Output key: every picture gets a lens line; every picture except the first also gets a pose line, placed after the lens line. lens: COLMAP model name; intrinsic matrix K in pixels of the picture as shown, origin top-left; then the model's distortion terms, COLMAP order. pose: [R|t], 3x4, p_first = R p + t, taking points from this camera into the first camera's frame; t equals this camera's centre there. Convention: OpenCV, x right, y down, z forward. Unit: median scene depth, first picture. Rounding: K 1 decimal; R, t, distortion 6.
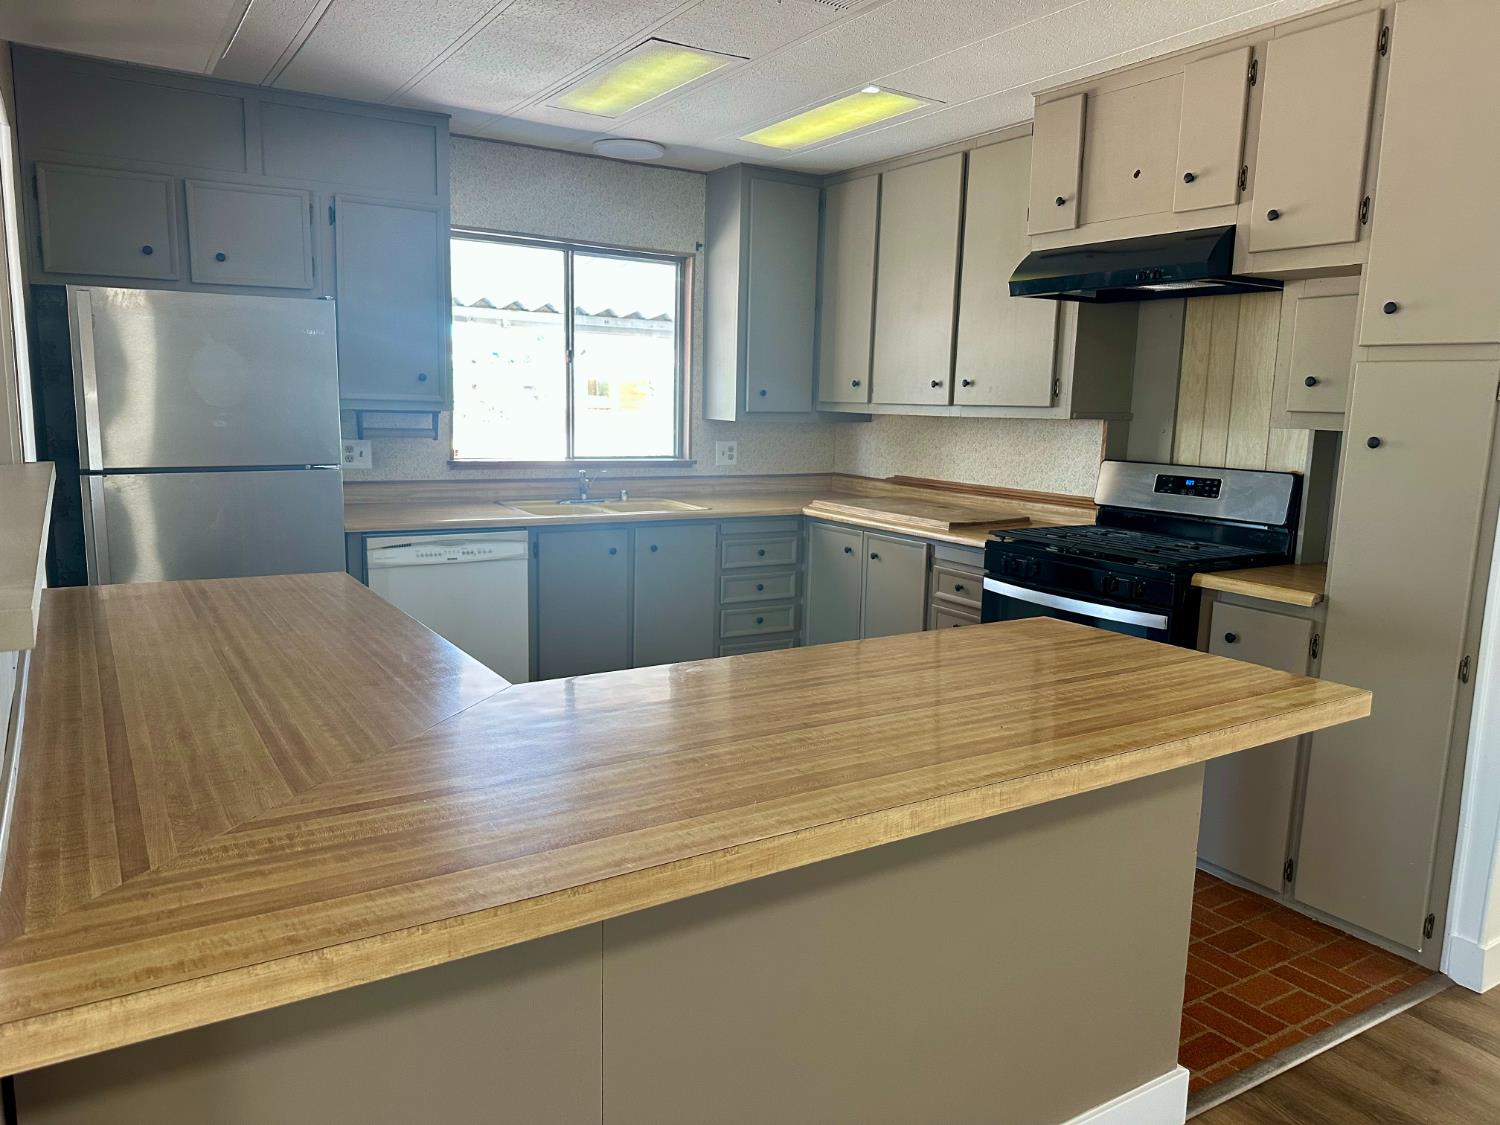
lens RADIAL K [[1062.3, 0, 744.2], [0, 1062.3, 574.8], [0, 0, 1]] dist [0.052008, -0.066145]
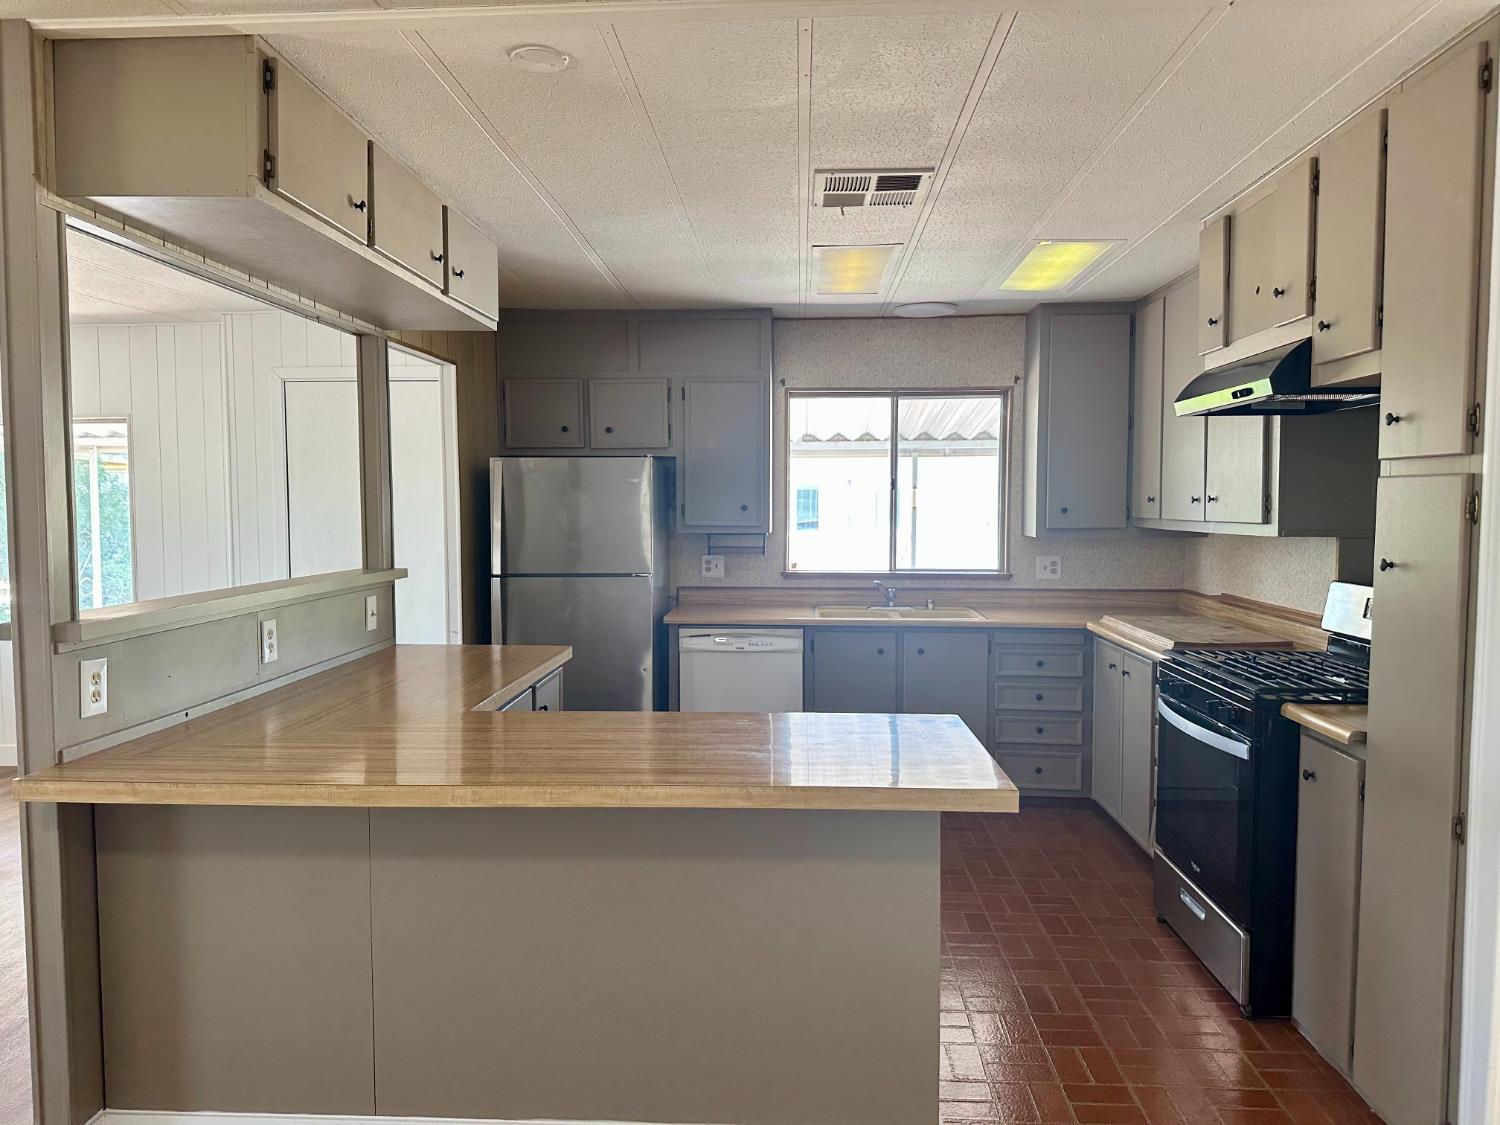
lens RADIAL K [[1062.3, 0, 730.1], [0, 1062.3, 559.6], [0, 0, 1]] dist [0.052008, -0.066145]
pose [[0.812108, 0.006536, -0.583470, 0.435384], [-0.075798, 0.992647, -0.094379, 0.000148], [0.578563, 0.120872, 0.806632, -0.034587]]
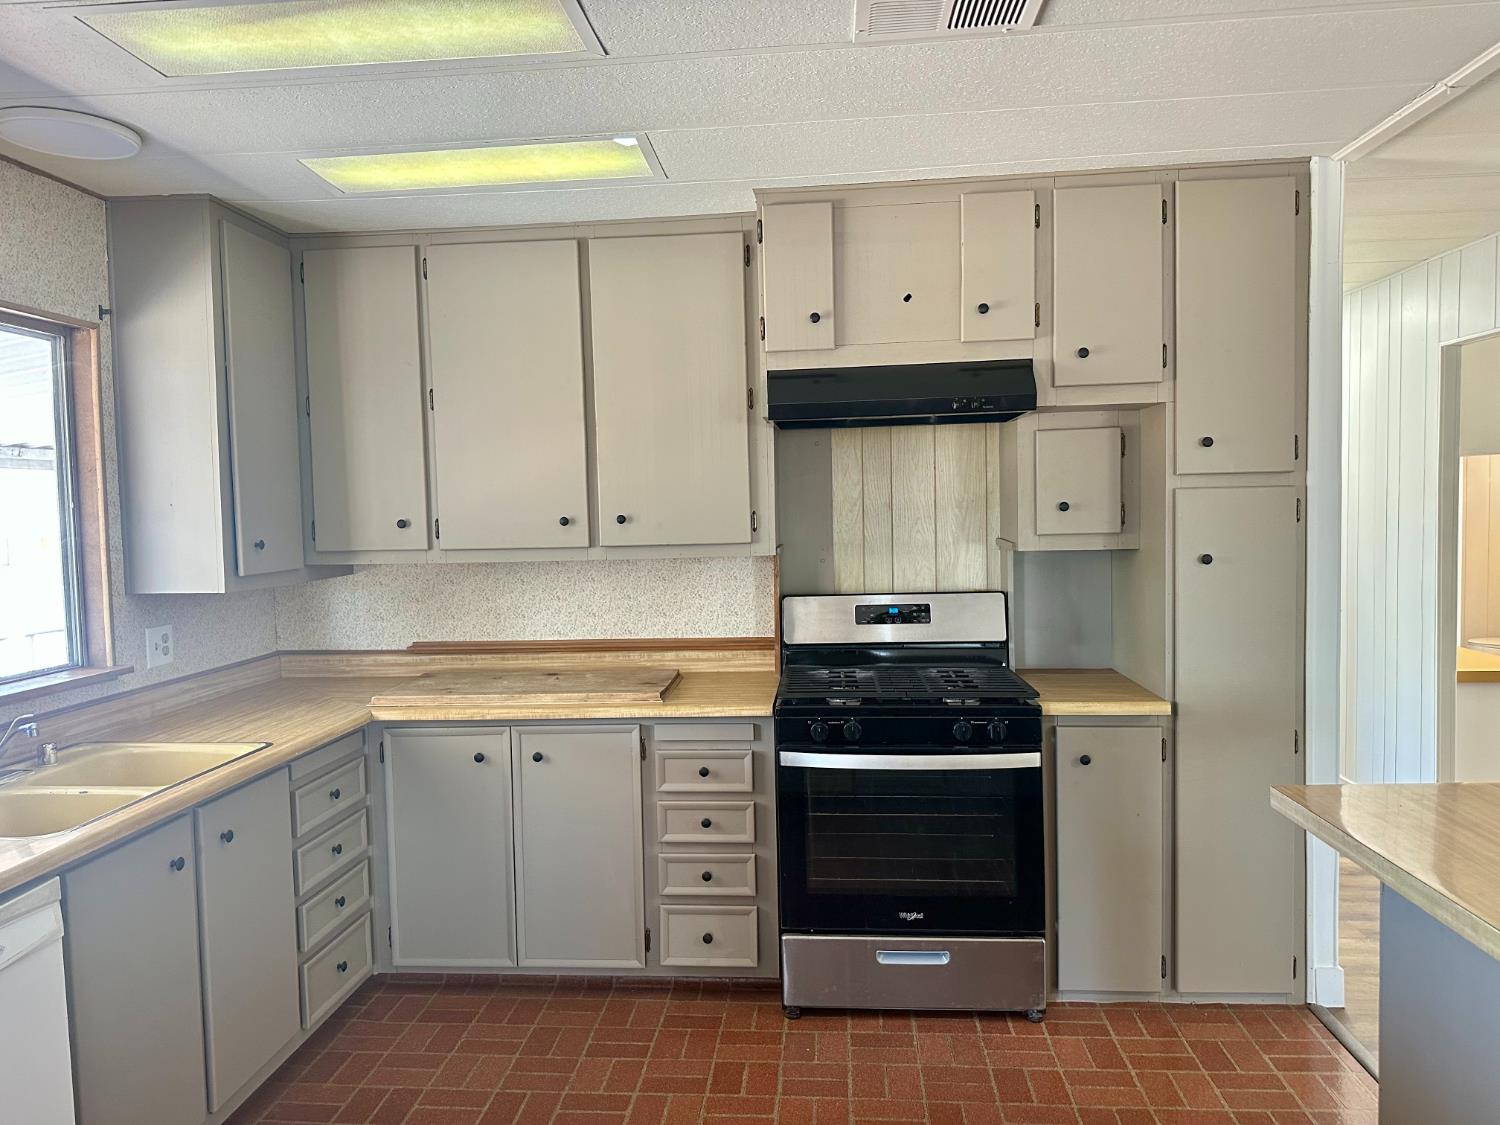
lens RADIAL K [[1062.3, 0, 750.2], [0, 1062.3, 568.4], [0, 0, 1]] dist [0.052008, -0.066145]
pose [[0.598222, -0.084748, 0.796836, -0.386250], [0.170717, 0.985042, -0.023400, -0.110161], [-0.782934, 0.150032, 0.603742, 0.454976]]
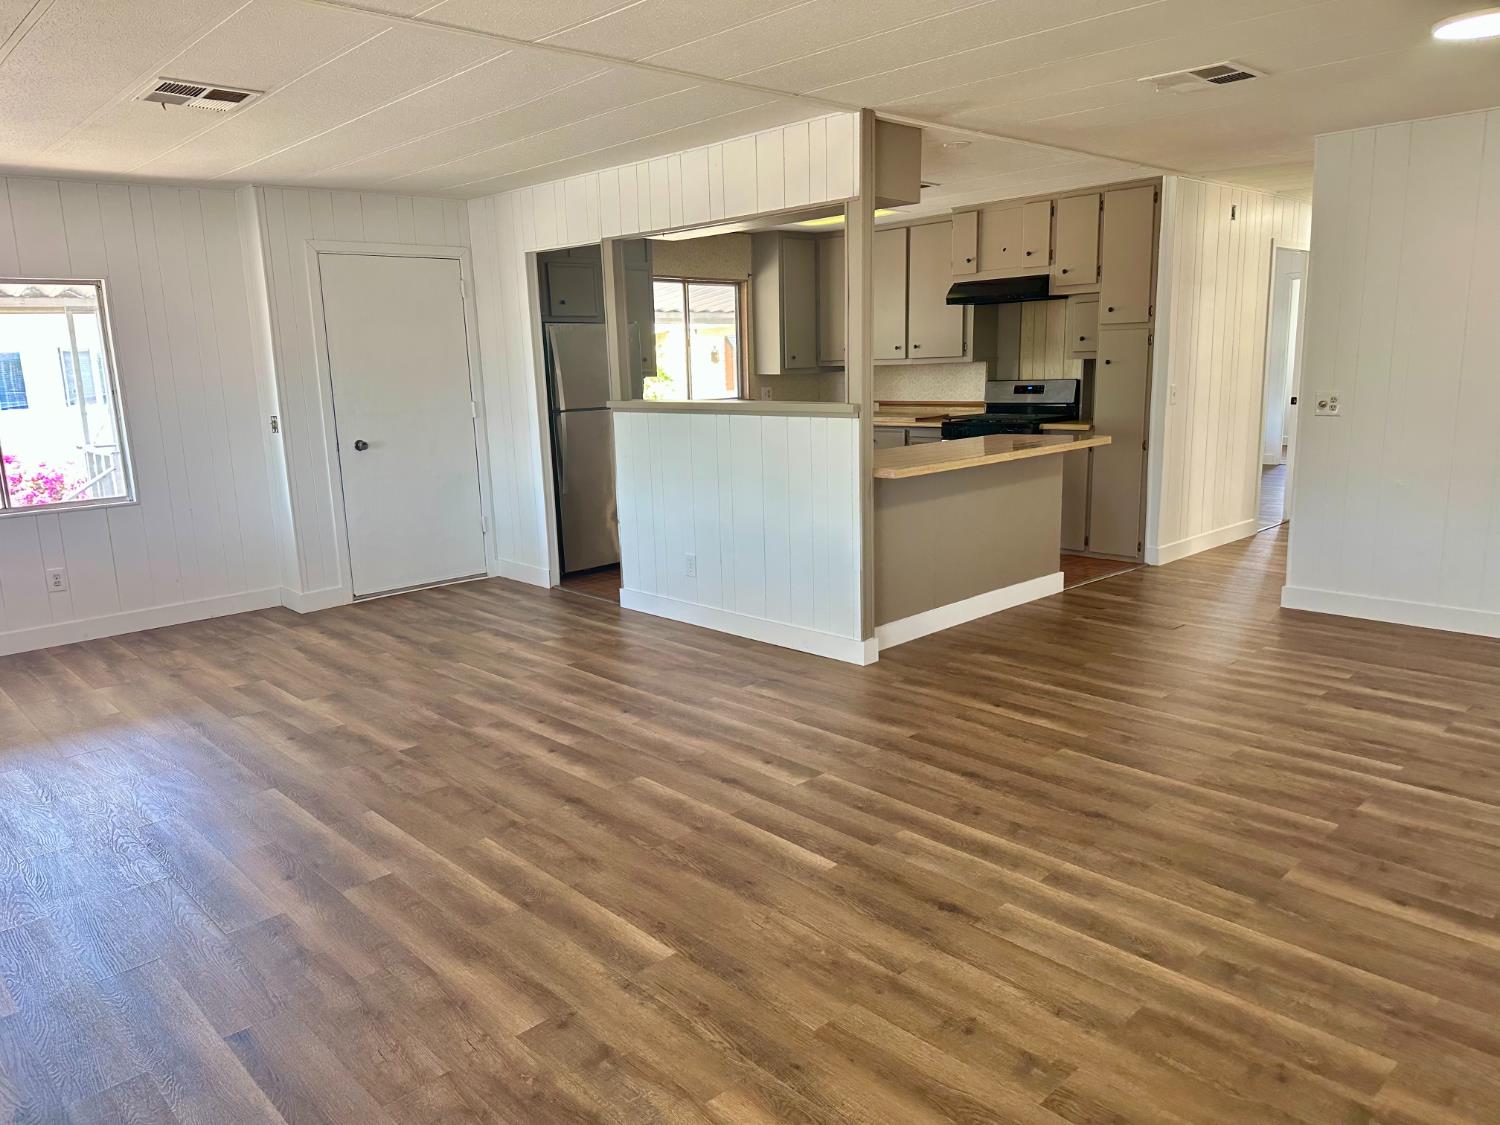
lens RADIAL K [[1062.3, 0, 729.1], [0, 1062.3, 593.8], [0, 0, 1]] dist [0.052008, -0.066145]
pose [[0.979412, -0.092981, 0.179185, -0.534534], [0.084189, 0.994871, 0.056078, 0.137059], [-0.183481, -0.039838, 0.982216, -0.903136]]
